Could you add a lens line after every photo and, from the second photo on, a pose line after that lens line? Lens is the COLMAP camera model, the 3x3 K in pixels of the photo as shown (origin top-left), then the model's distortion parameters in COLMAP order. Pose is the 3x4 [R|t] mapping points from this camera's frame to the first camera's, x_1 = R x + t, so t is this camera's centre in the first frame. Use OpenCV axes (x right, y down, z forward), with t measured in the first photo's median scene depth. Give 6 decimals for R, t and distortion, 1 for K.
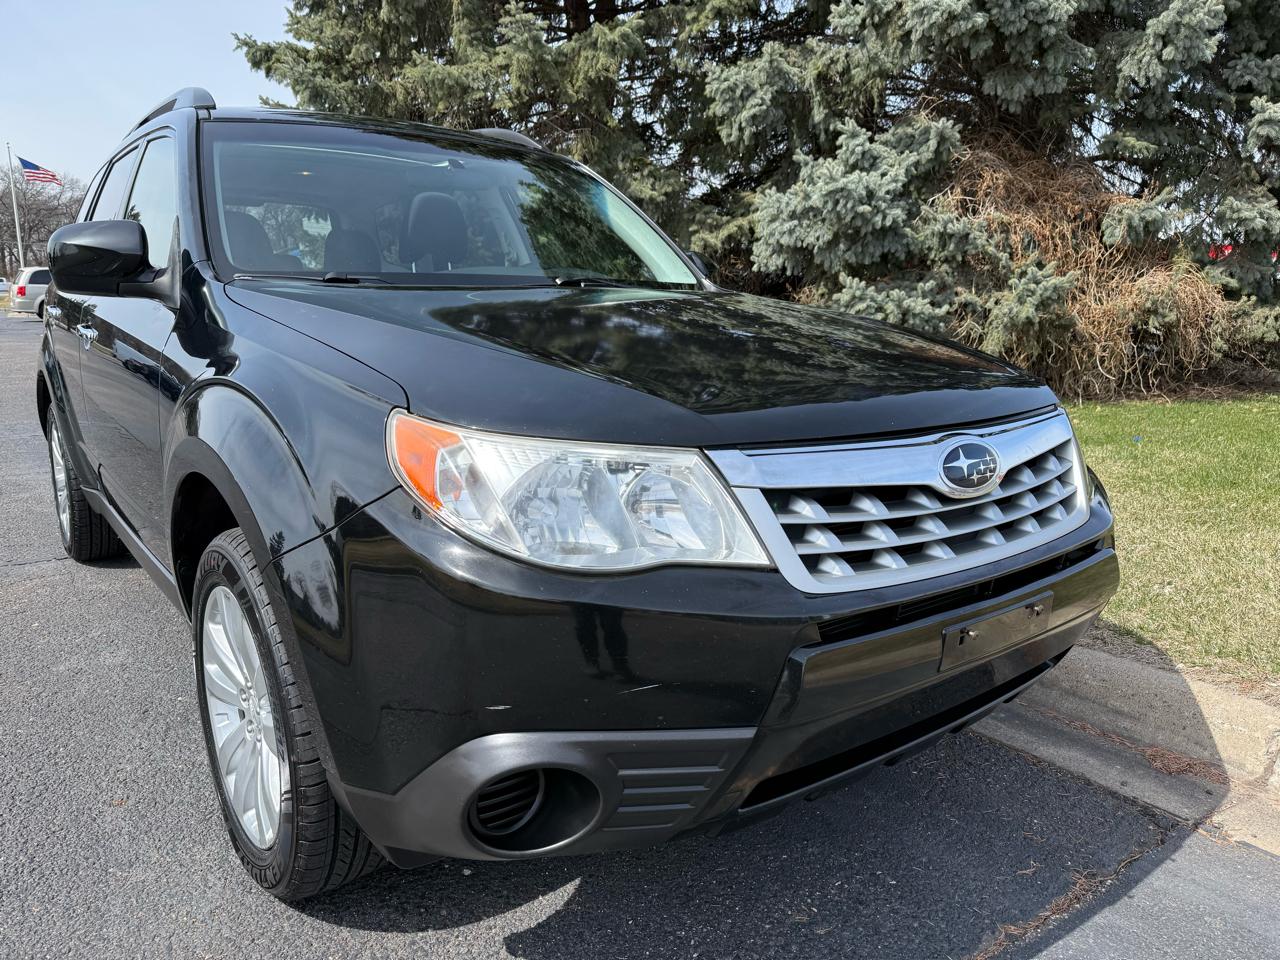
lens RADIAL K [[911.7, 0, 638.8], [0, 911.7, 474.8], [0, 0, 1]] dist [0.016543, -0.029929]
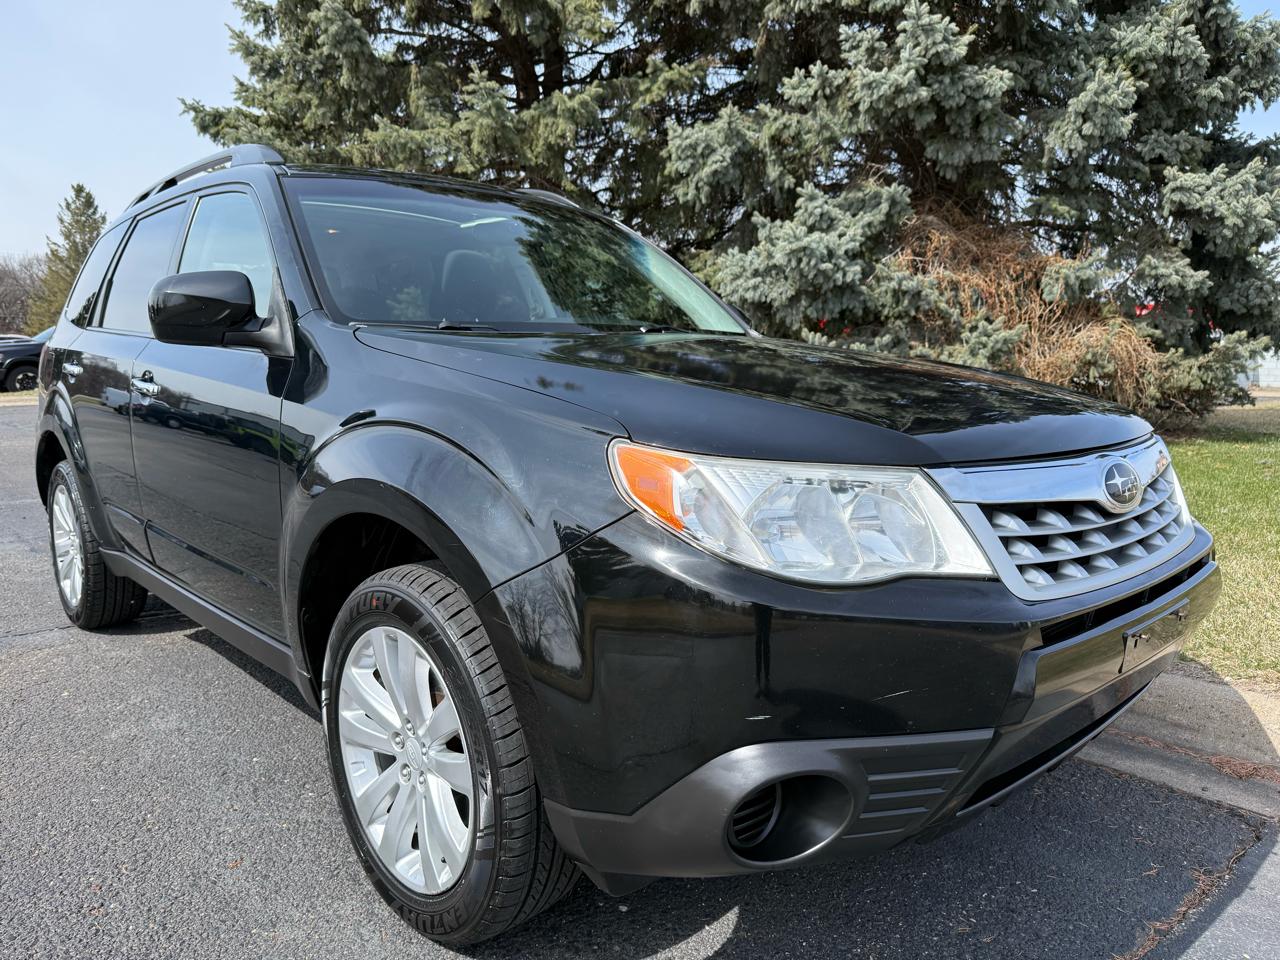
lens RADIAL K [[911.7, 0, 640.4], [0, 911.7, 483.3], [0, 0, 1]] dist [0.016543, -0.029929]
pose [[0.995675, -0.023984, 0.089758, -0.194167], [0.029174, 0.997950, -0.056968, 0.022584], [-0.088208, 0.059340, 0.994333, -0.017426]]
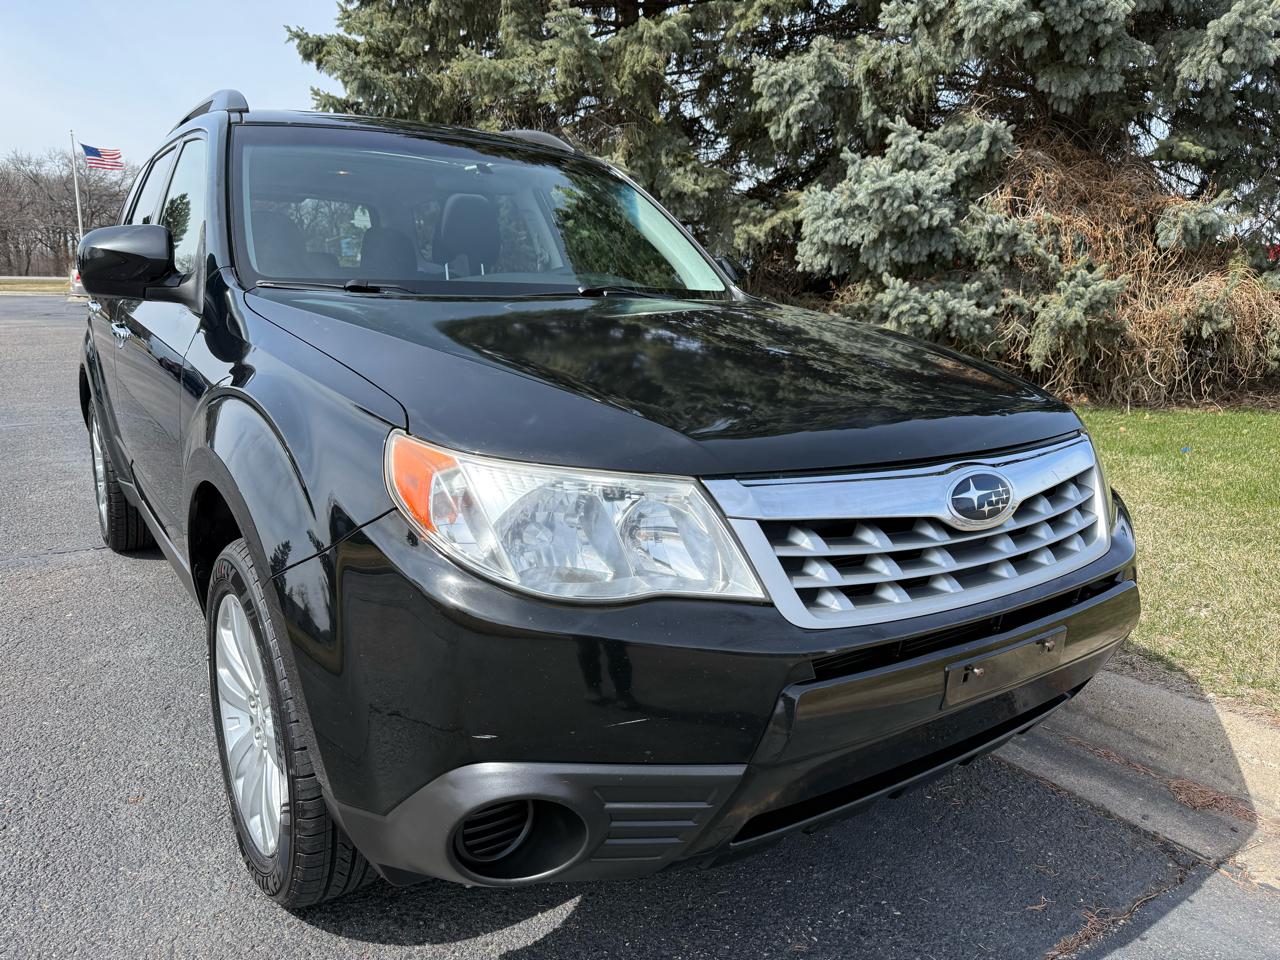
lens RADIAL K [[911.7, 0, 648.2], [0, 911.7, 471.7], [0, 0, 1]] dist [0.016543, -0.029929]
pose [[0.998978, 0.023115, -0.038850, 0.028879], [-0.022874, 0.999716, 0.006649, -0.022588], [0.038993, -0.005753, 0.999223, 0.007994]]
